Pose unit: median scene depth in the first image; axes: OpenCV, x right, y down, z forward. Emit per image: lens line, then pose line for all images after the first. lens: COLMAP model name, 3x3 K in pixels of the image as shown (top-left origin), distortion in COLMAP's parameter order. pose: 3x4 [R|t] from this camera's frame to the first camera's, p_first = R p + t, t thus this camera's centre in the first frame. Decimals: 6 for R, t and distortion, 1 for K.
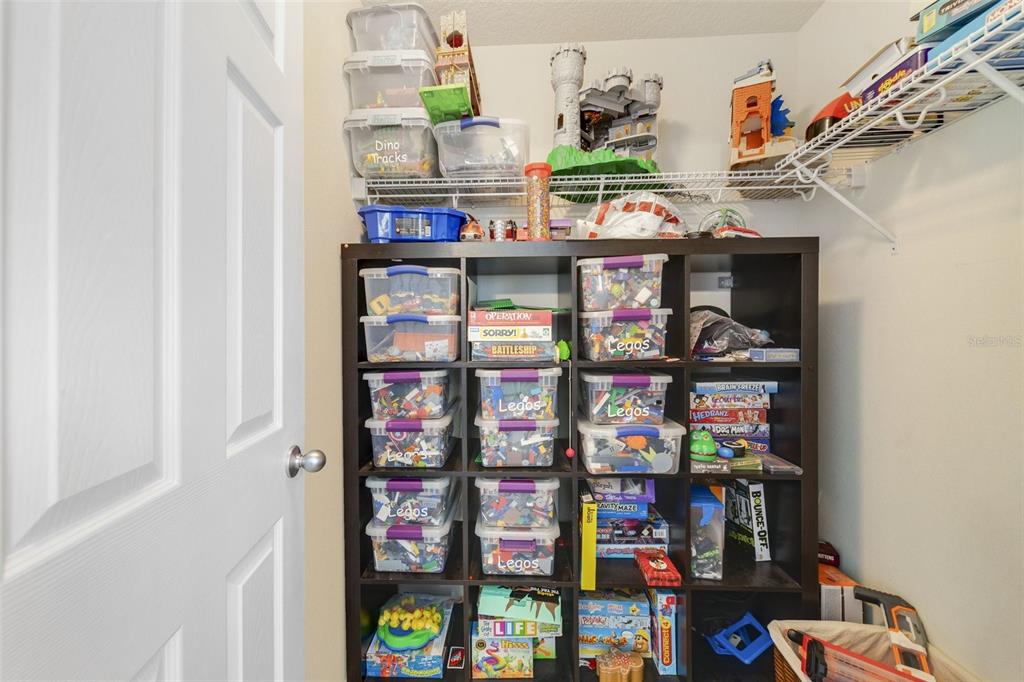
lens RADIAL K [[393.1, 0, 509.8], [0, 393.1, 336.0], [0, 0, 1]] dist [0.005774, -0.001003]
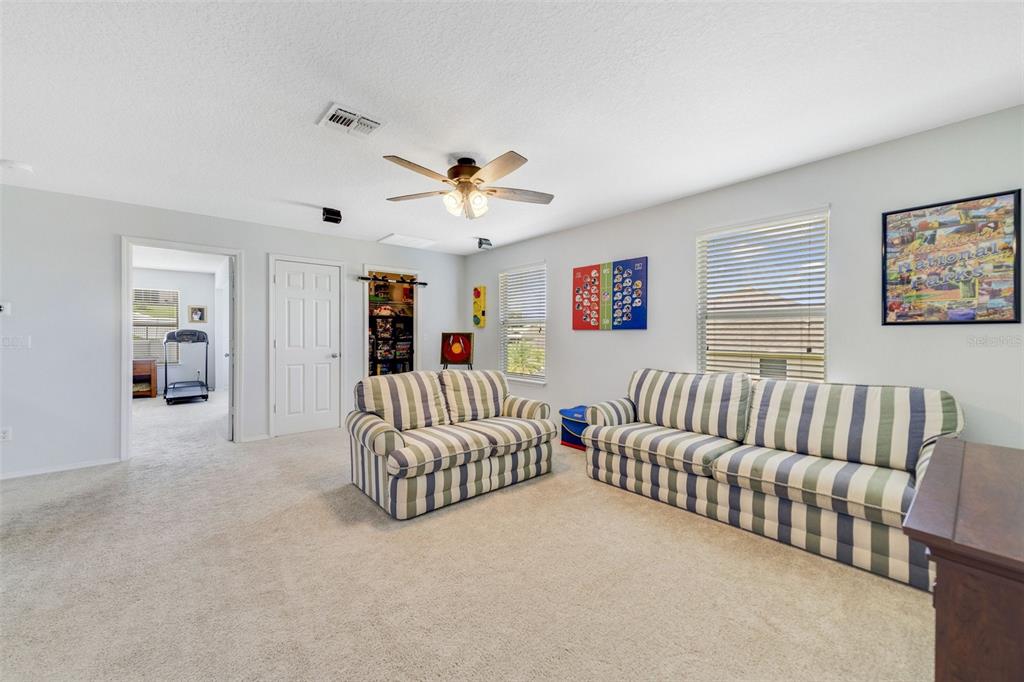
lens RADIAL K [[393.1, 0, 512.3], [0, 393.1, 340.1], [0, 0, 1]] dist [0.005774, -0.001003]
pose [[0.729624, -0.002667, 0.683844, -2.129677], [-0.008059, 0.999889, 0.012498, 0.008018], [-0.683801, -0.014630, 0.729522, -4.149592]]
